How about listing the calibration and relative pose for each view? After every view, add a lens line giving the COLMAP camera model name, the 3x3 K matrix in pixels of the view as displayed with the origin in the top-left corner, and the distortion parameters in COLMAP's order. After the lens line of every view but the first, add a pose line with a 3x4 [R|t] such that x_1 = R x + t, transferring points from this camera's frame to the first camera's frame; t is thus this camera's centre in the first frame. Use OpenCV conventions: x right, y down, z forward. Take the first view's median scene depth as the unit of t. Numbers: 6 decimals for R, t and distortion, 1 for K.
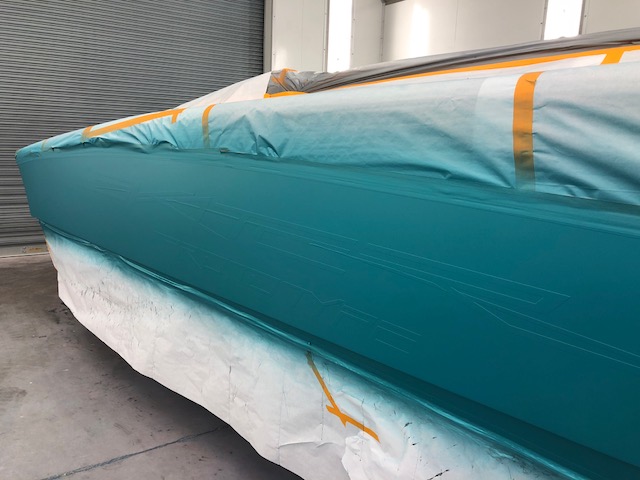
lens RADIAL K [[523.0, 0, 319.1], [0, 523.0, 235.3], [0, 0, 1]] dist [0.013509, 0.000018]
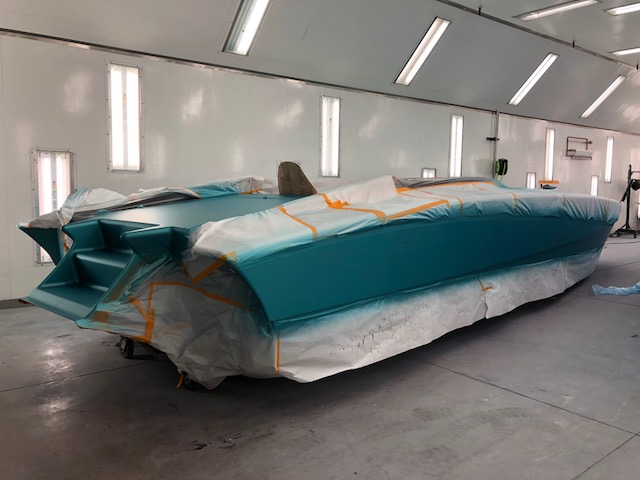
lens RADIAL K [[523.0, 0, 314.3], [0, 523.0, 244.1], [0, 0, 1]] dist [0.013509, 0.000018]
pose [[-0.055676, -0.147698, 0.987464, -2.242008], [0.173859, 0.972455, 0.155255, -0.458800], [-0.983195, 0.180324, -0.028464, 1.501263]]
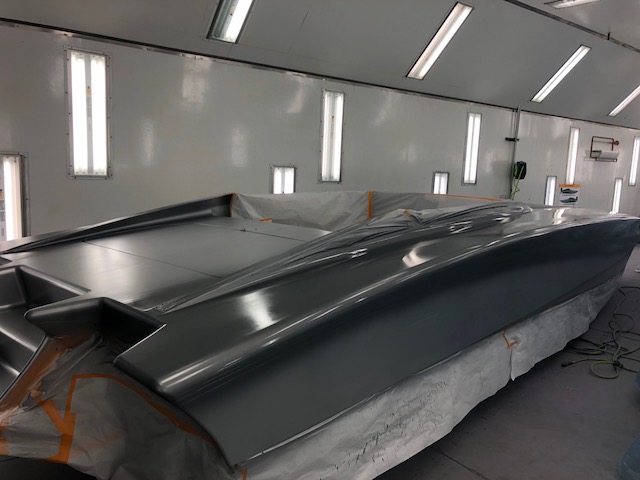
lens RADIAL K [[523.0, 0, 313.1], [0, 523.0, 240.2], [0, 0, 1]] dist [0.013509, 0.000018]
pose [[-0.046731, -0.179020, 0.982735, -1.747391], [0.147874, 0.971730, 0.184047, -0.608394], [-0.987902, 0.153922, -0.018938, 1.417201]]
